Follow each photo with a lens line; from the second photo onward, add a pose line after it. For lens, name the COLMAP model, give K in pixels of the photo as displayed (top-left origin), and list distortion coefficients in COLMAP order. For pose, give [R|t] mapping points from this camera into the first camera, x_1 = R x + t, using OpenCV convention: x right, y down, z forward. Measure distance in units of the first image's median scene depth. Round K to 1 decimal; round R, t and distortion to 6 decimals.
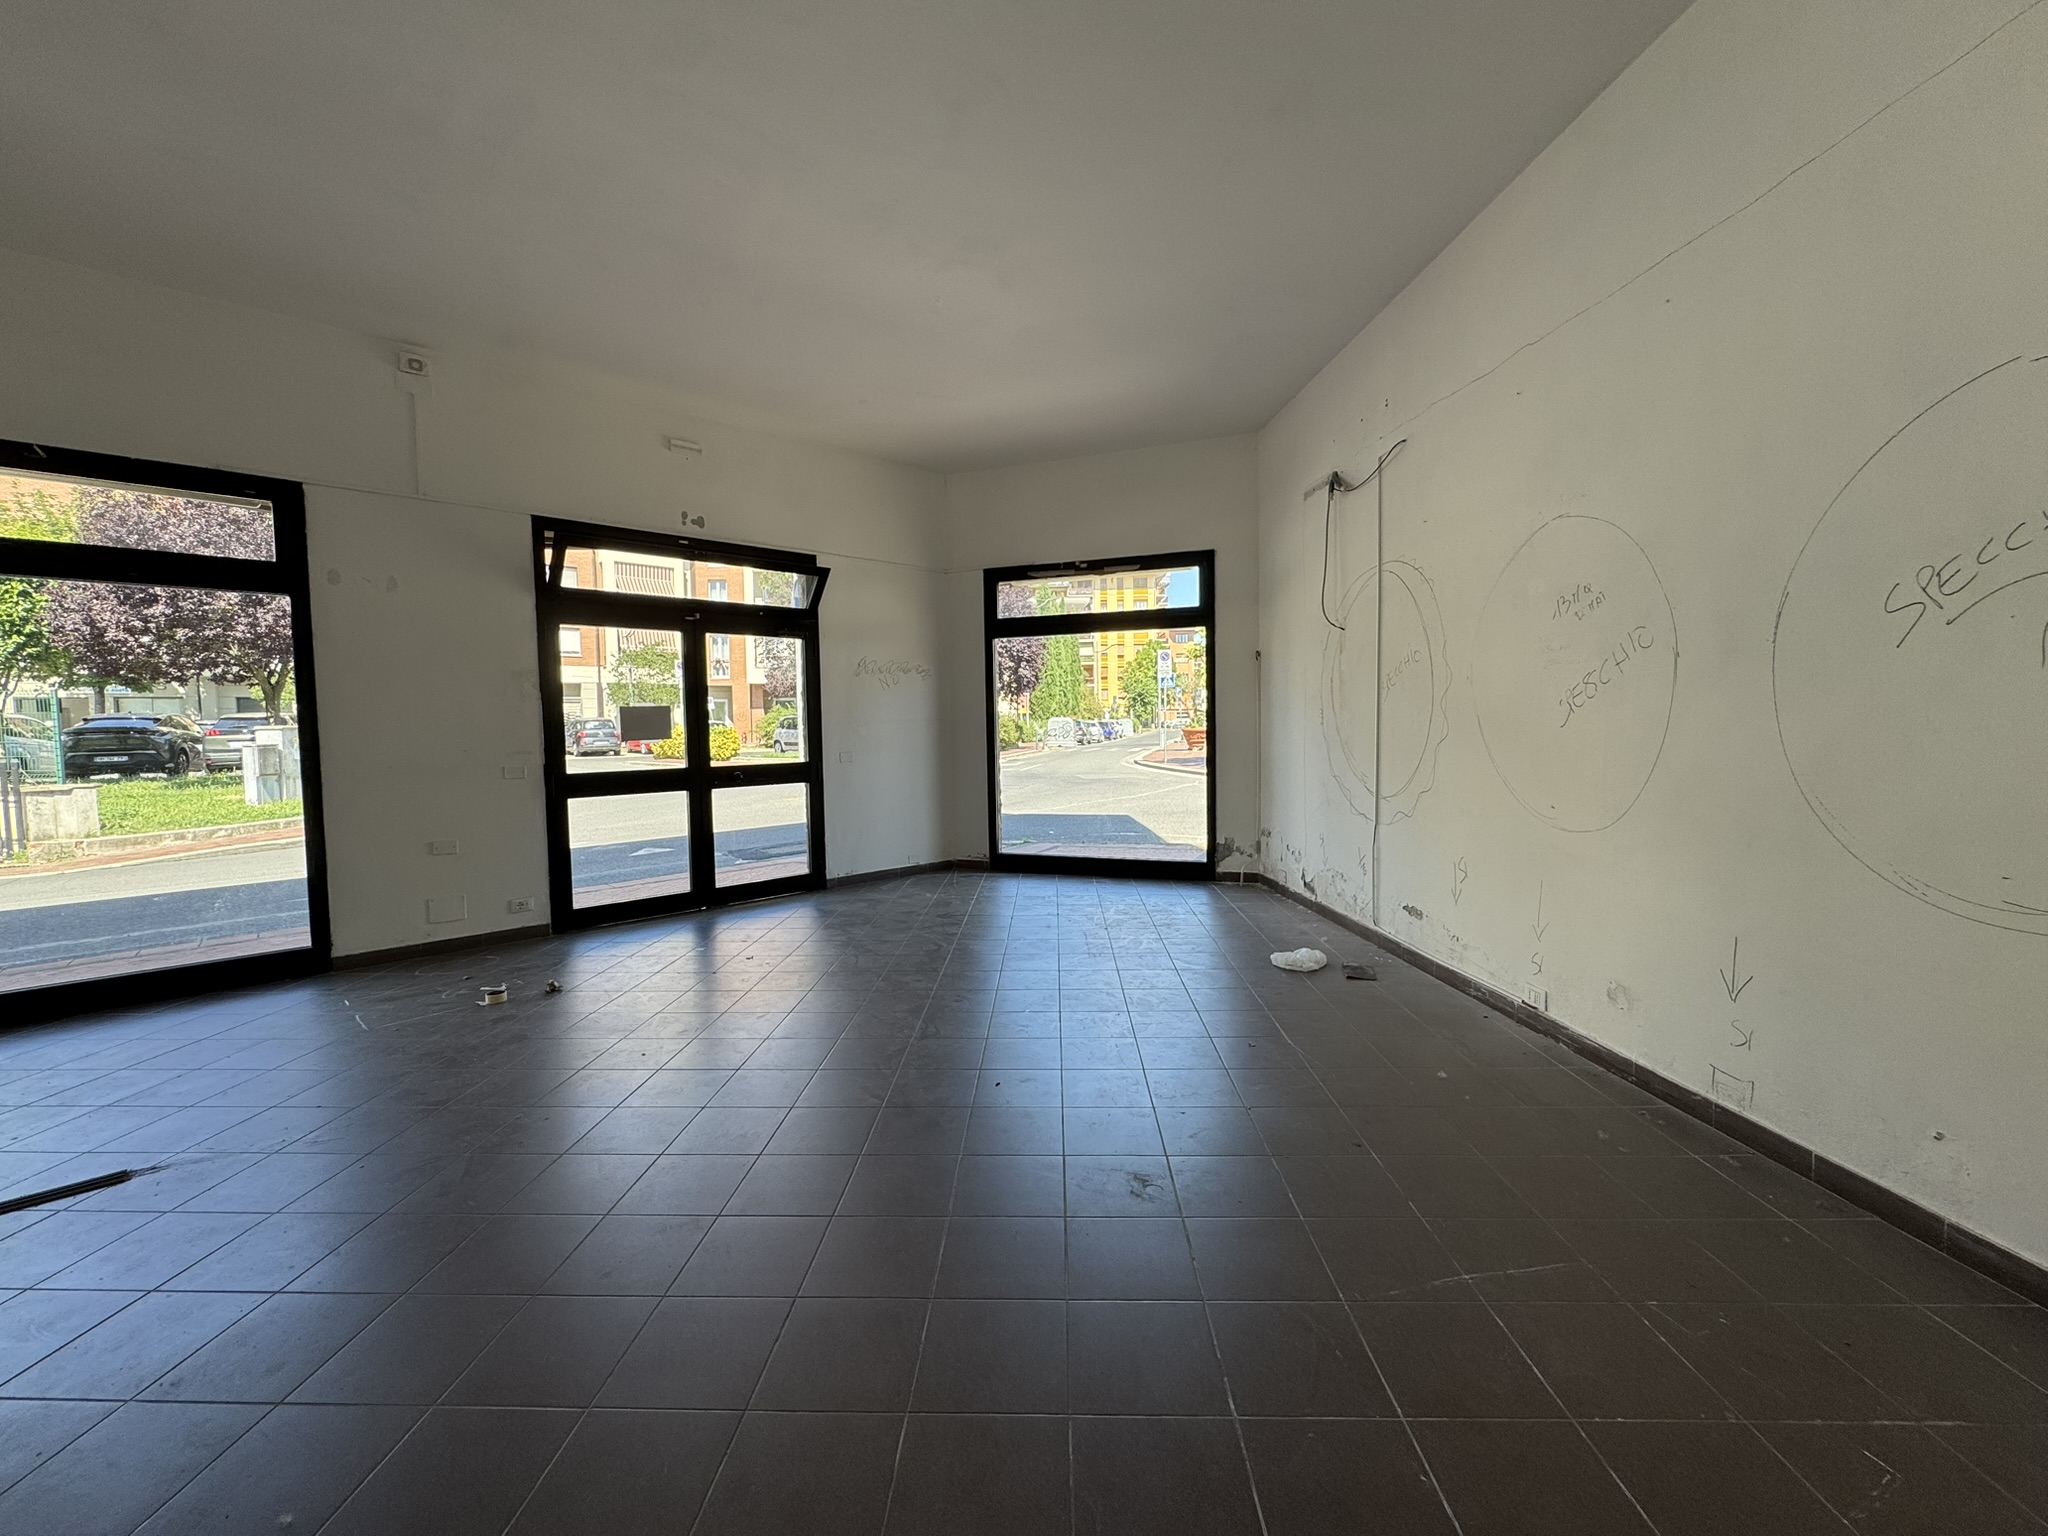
lens RADIAL K [[818.6, 0, 1025.5], [0, 818.6, 767.0], [0, 0, 1]] dist [-0.003330, 0.000679]
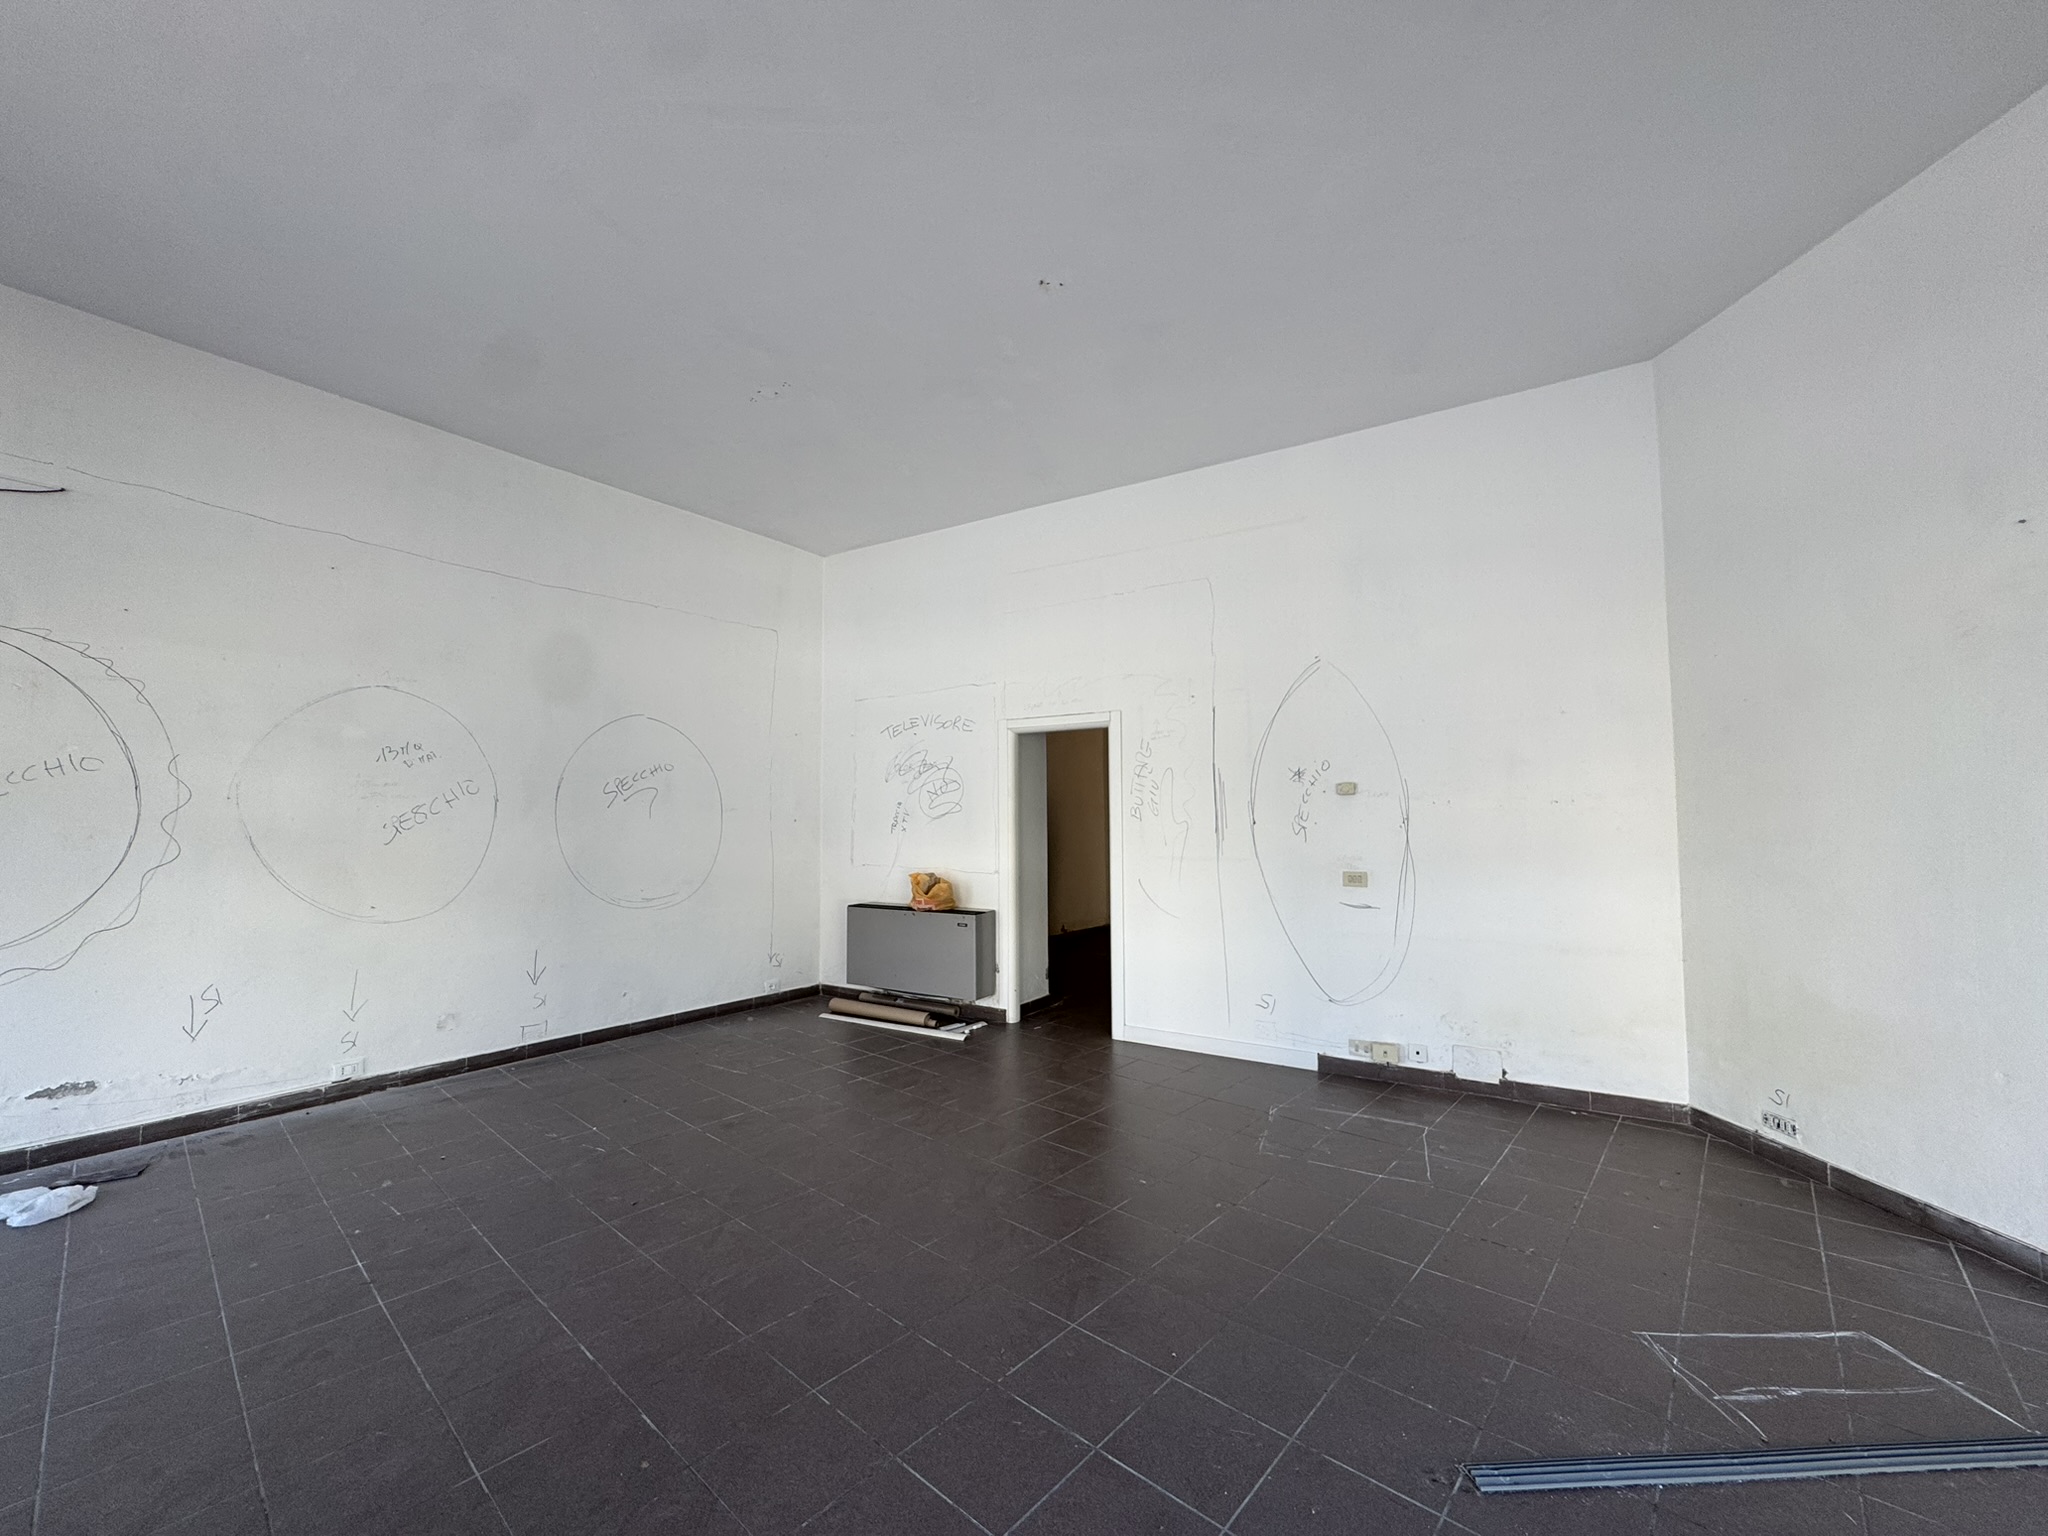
lens RADIAL K [[818.6, 0, 1027.4], [0, 818.6, 765.4], [0, 0, 1]] dist [-0.003330, 0.000679]
pose [[-0.769379, 0.061522, 0.635823, -0.543536], [0.050019, 0.998097, -0.036050, -0.042410], [-0.636832, 0.004067, -0.770992, 0.745470]]
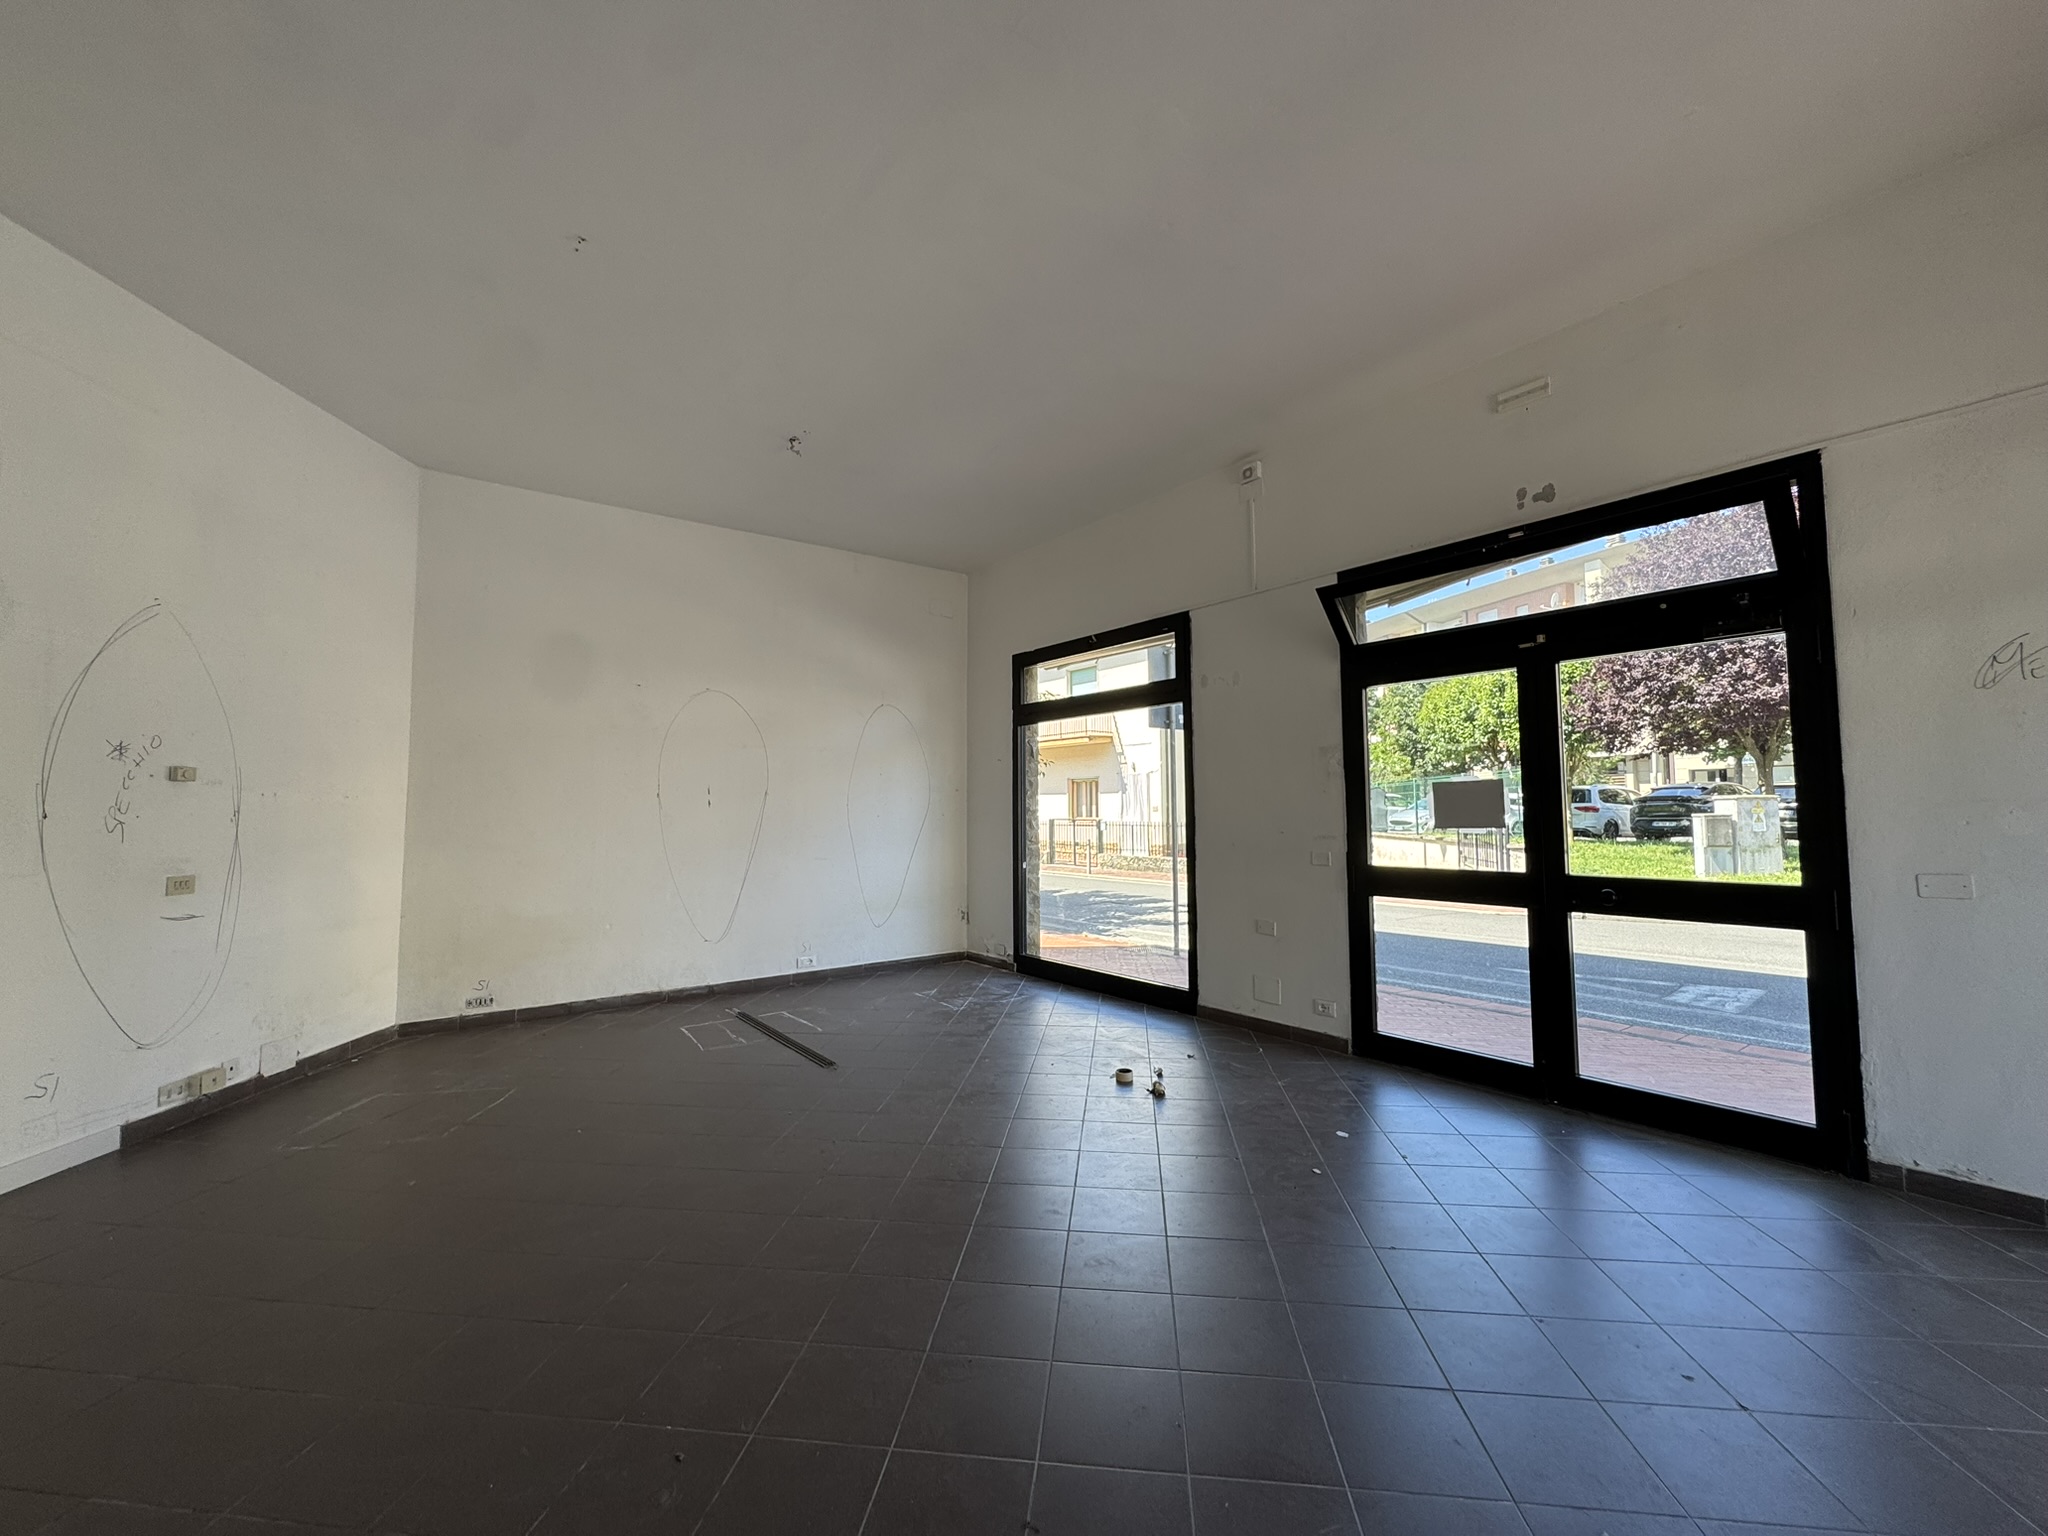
lens RADIAL K [[818.6, 0, 1020.5], [0, 818.6, 767.4], [0, 0, 1]] dist [-0.003330, 0.000679]
pose [[-0.091792, -0.035453, -0.995147, 0.275343], [-0.041888, 0.998619, -0.031713, -0.045068], [0.994897, 0.038773, -0.093150, 0.651507]]
